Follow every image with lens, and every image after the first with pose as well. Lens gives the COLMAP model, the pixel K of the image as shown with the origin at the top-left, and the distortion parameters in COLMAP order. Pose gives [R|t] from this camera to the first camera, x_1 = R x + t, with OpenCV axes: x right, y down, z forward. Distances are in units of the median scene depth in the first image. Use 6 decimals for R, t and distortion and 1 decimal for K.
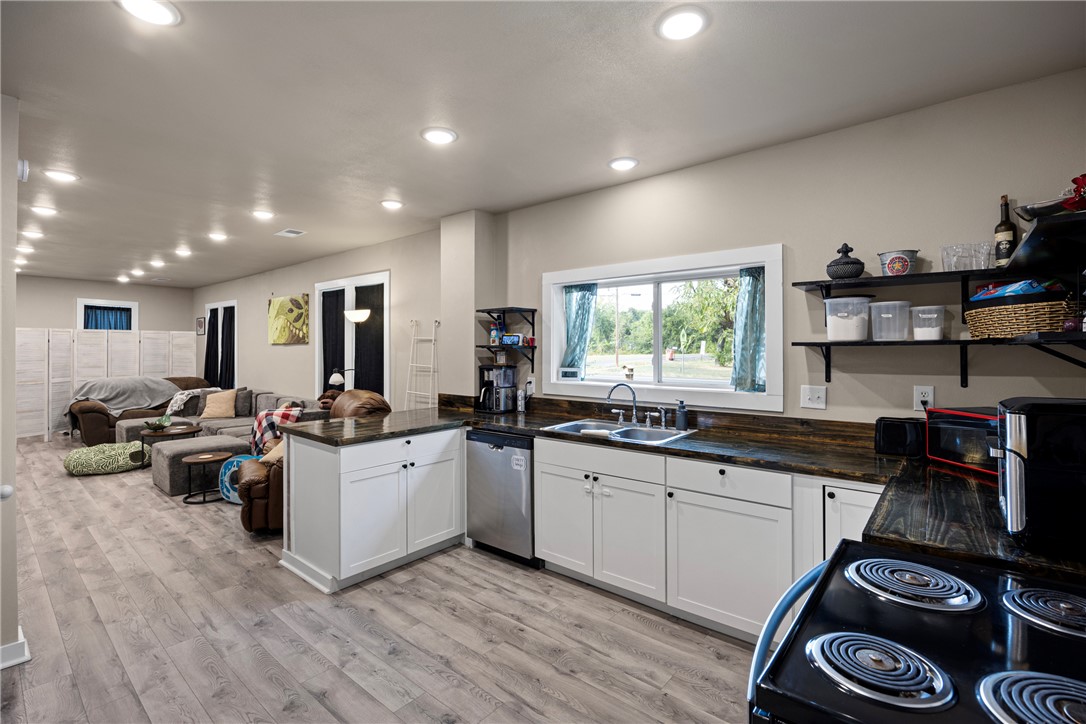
lens RADIAL K [[494.2, 0, 533.7], [0, 494.2, 344.2], [0, 0, 1]] dist [-0.003740, 0.000034]
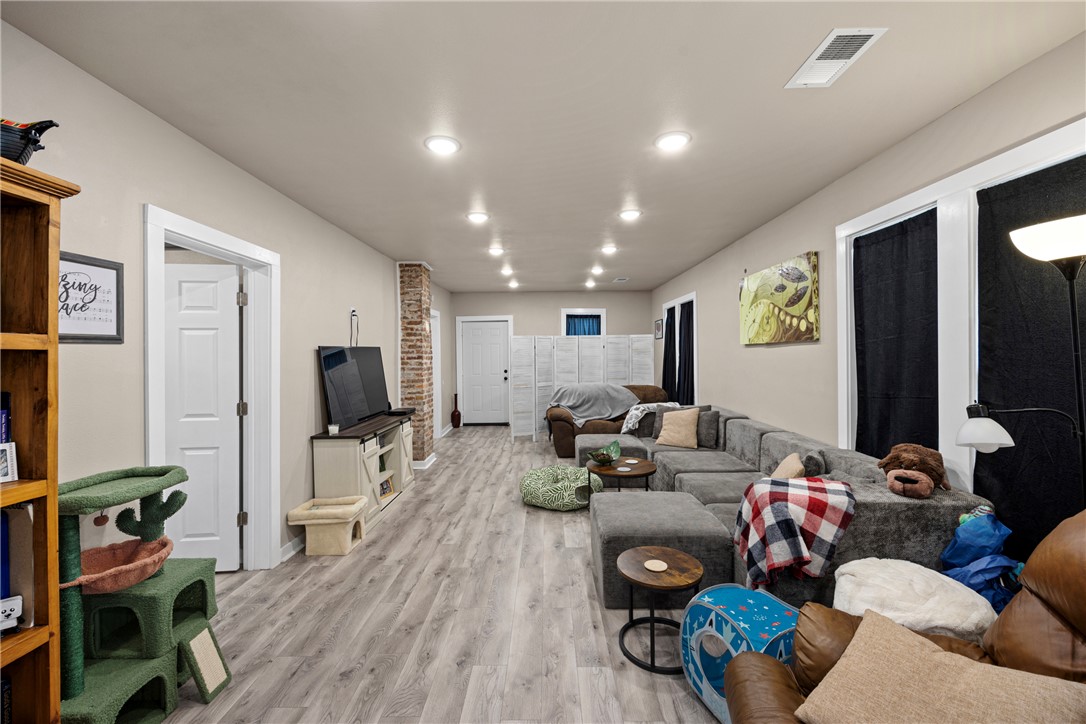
lens RADIAL K [[434.7, 0, 543.7], [0, 434.7, 357.5], [0, 0, 1]] dist [-0.002030, -0.000024]
pose [[0.648864, -0.002270, -0.760901, -0.261566], [0.013709, 0.999868, 0.008707, 0.007707], [0.760781, -0.016081, 0.648809, 0.410467]]
